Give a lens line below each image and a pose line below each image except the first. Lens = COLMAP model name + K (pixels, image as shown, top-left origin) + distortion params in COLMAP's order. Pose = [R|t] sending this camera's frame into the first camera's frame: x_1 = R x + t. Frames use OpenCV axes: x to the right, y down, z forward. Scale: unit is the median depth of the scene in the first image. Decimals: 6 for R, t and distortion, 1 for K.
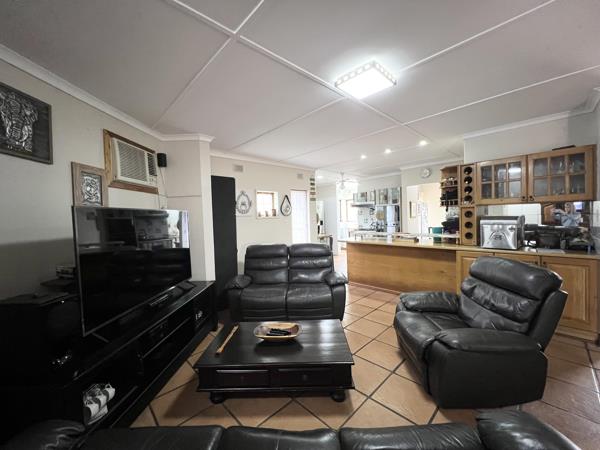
lens RADIAL K [[240.1, 0, 300.0], [0, 240.1, 223.3], [0, 0, 1]] dist [-0.001176, -0.000455]
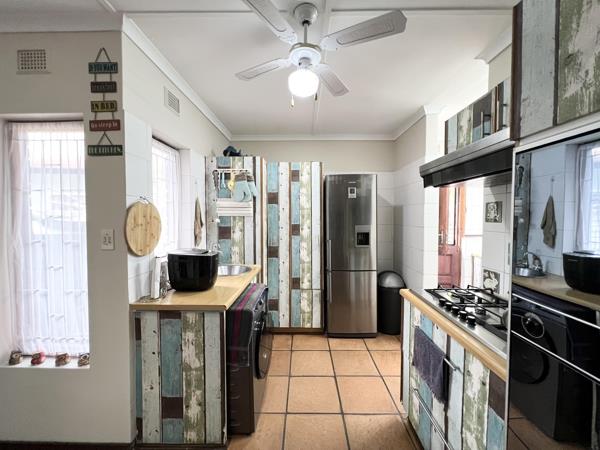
lens RADIAL K [[240.1, 0, 299.3], [0, 240.1, 222.7], [0, 0, 1]] dist [-0.001176, -0.000455]
pose [[0.712934, 0.052462, -0.699266, 0.361341], [-0.034653, 0.998615, 0.039591, -0.045909], [0.700374, -0.003994, 0.713764, 0.969625]]
